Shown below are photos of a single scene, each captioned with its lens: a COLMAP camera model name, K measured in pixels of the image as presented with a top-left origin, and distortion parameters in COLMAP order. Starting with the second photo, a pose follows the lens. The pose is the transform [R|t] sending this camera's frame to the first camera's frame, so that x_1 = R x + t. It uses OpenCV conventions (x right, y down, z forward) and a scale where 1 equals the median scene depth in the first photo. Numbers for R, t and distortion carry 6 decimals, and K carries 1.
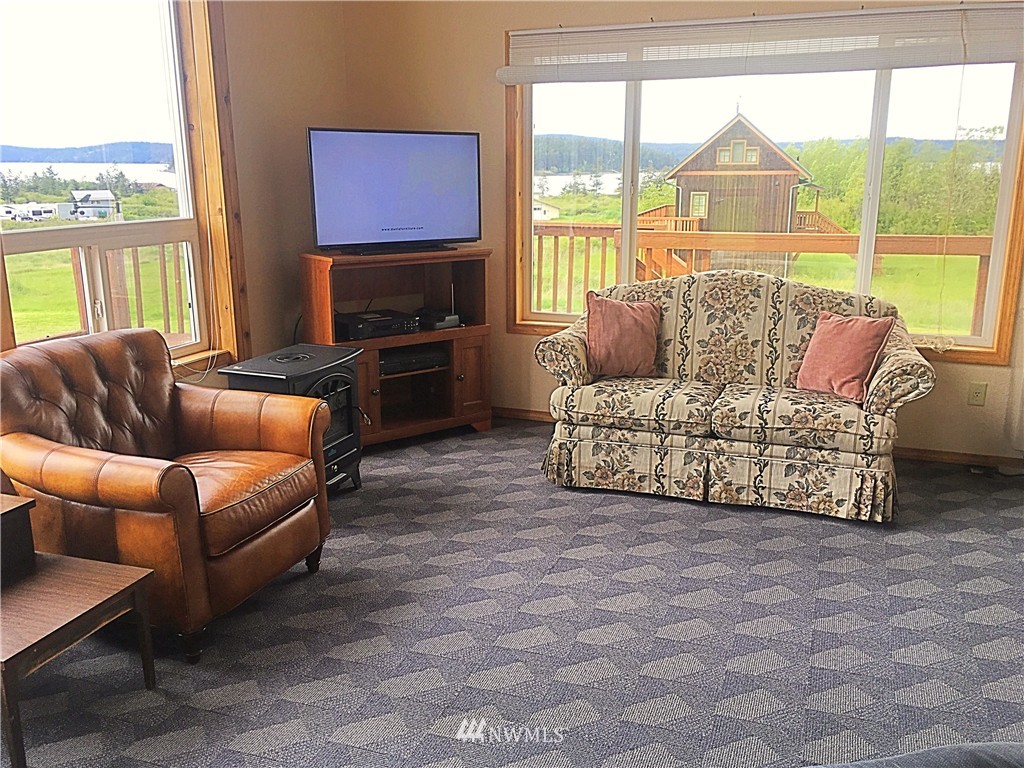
lens RADIAL K [[880.9, 0, 530.5], [0, 880.9, 402.9], [0, 0, 1]] dist [0.054030, 0.005633]
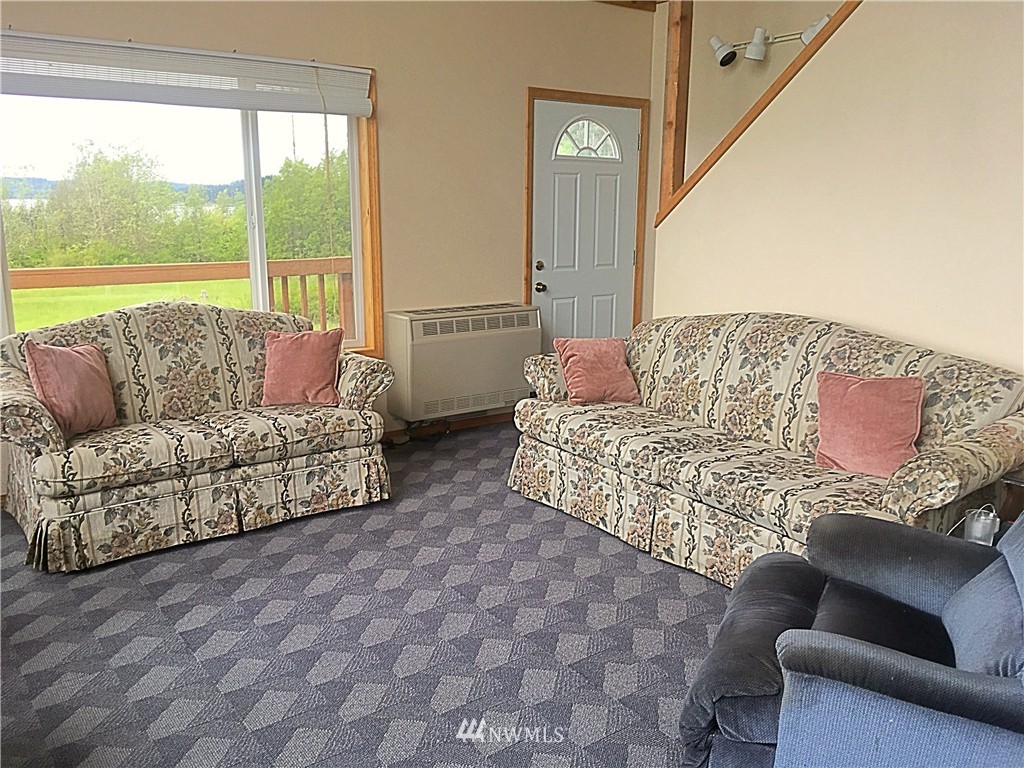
lens RADIAL K [[880.9, 0, 530.5], [0, 880.9, 402.9], [0, 0, 1]] dist [0.054030, 0.005633]
pose [[0.543807, -0.183225, 0.818964, -0.412243], [0.209147, 0.974673, 0.079184, -0.040031], [-0.812731, 0.128223, 0.568355, 0.157764]]
